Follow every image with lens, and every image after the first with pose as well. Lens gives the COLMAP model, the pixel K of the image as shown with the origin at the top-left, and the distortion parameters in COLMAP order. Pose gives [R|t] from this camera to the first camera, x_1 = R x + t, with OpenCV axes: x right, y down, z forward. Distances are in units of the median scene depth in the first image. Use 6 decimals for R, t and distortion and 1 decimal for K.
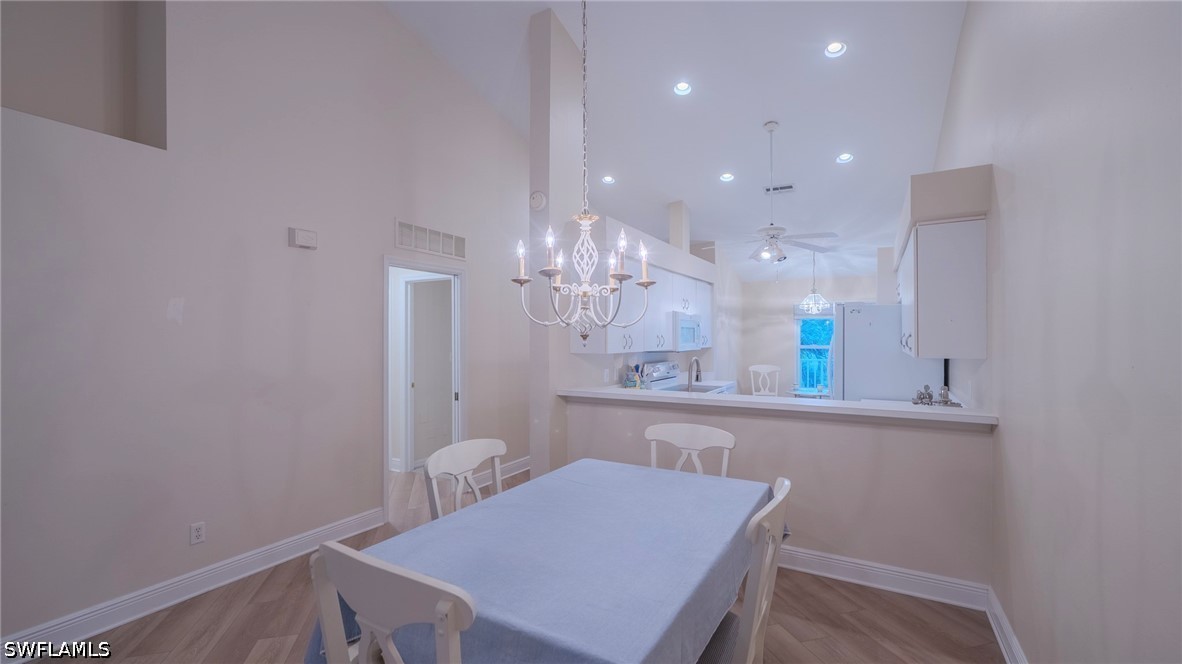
lens RADIAL K [[489.8, 0, 591.0], [0, 489.8, 332.0], [0, 0, 1]] dist [0.000587, 0.000198]
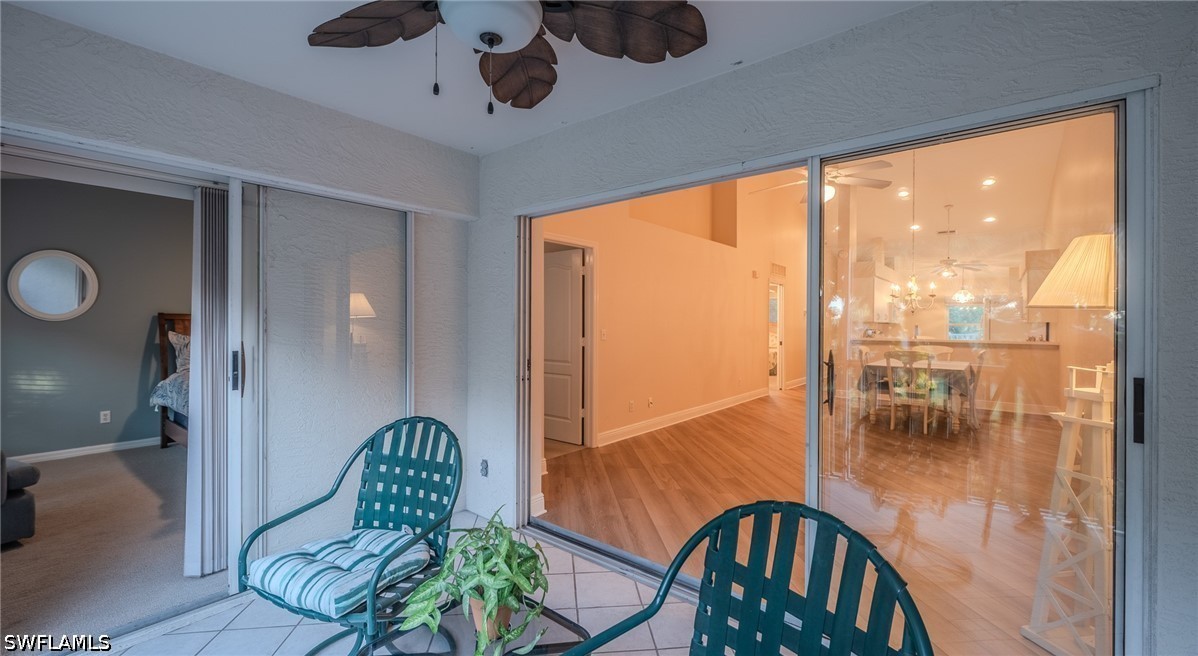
lens RADIAL K [[487.1, 0, 602.7], [0, 487.1, 320.6], [0, 0, 1]] dist [0.001366, 0.000180]
pose [[0.986498, 0.005497, -0.163679, -0.329088], [-0.005138, 0.999983, 0.002616, 0.016022], [0.163690, -0.001740, 0.986510, -0.559192]]
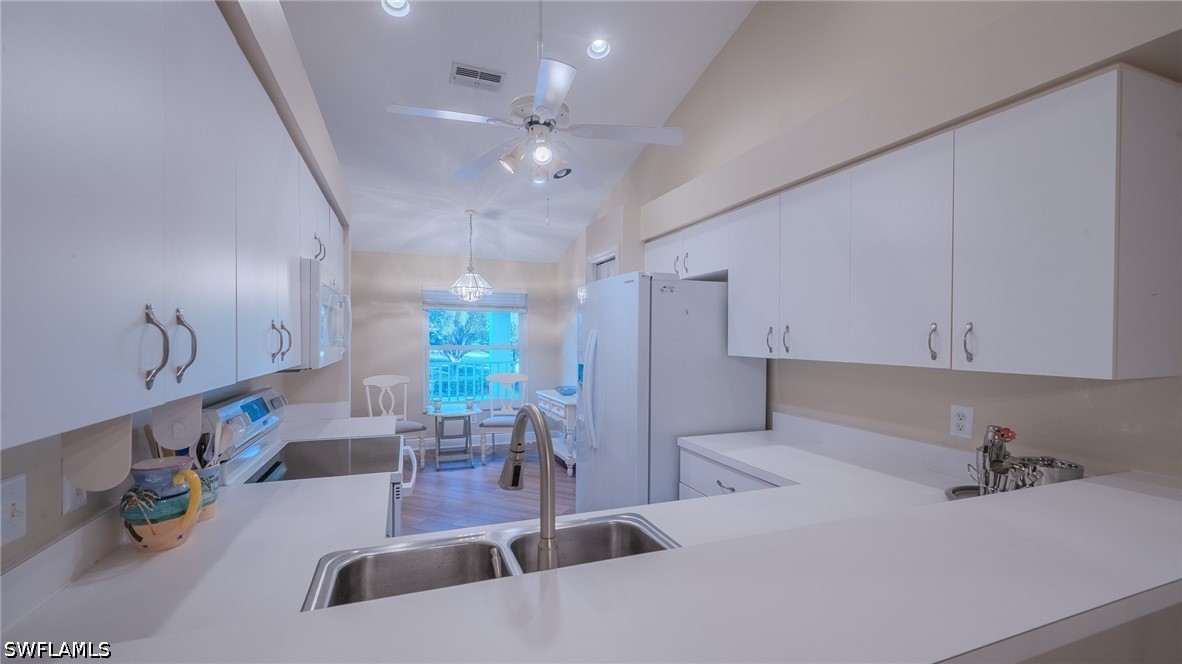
lens RADIAL K [[489.8, 0, 591.0], [0, 489.8, 332.0], [0, 0, 1]] dist [0.000587, 0.000198]
pose [[0.641049, 0.008778, 0.767449, 0.015760], [-0.011318, 0.999934, -0.001983, 0.006017], [-0.767416, -0.007415, 0.641106, 0.366313]]
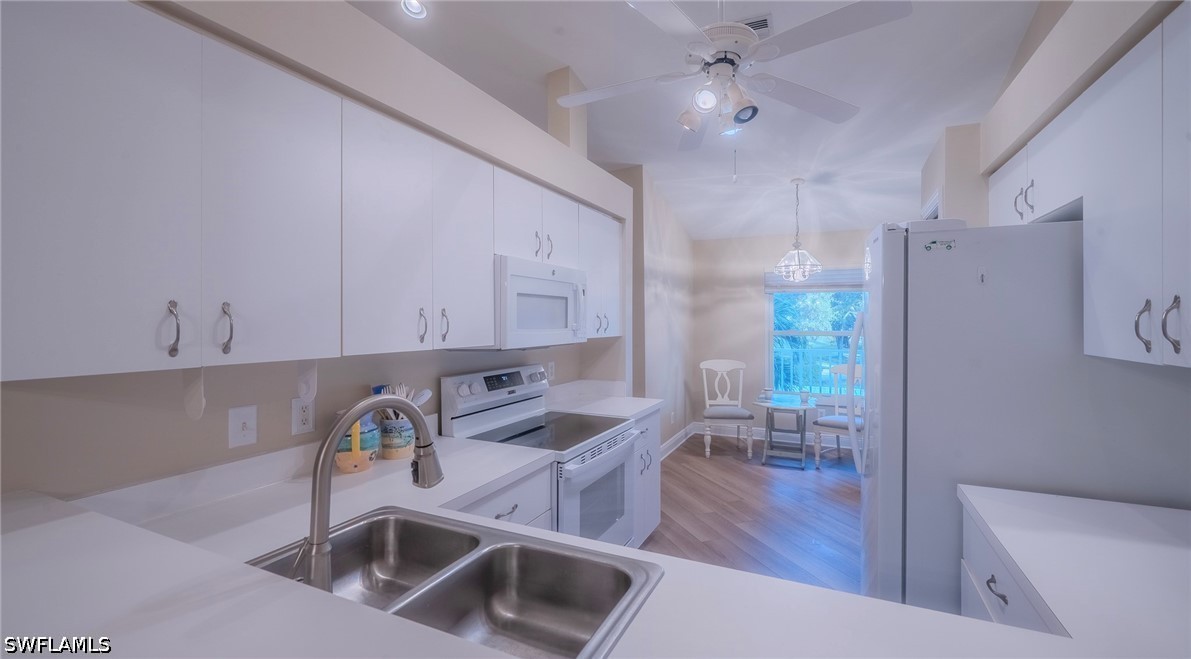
lens RADIAL K [[496.0, 0, 600.4], [0, 496.0, 317.8], [0, 0, 1]] dist [-0.000946, -0.000092]
pose [[0.996663, -0.000100, 0.081629, 0.133964], [-0.000299, 0.999988, 0.004877, 0.005870], [-0.081629, -0.004885, 0.996651, 0.341519]]
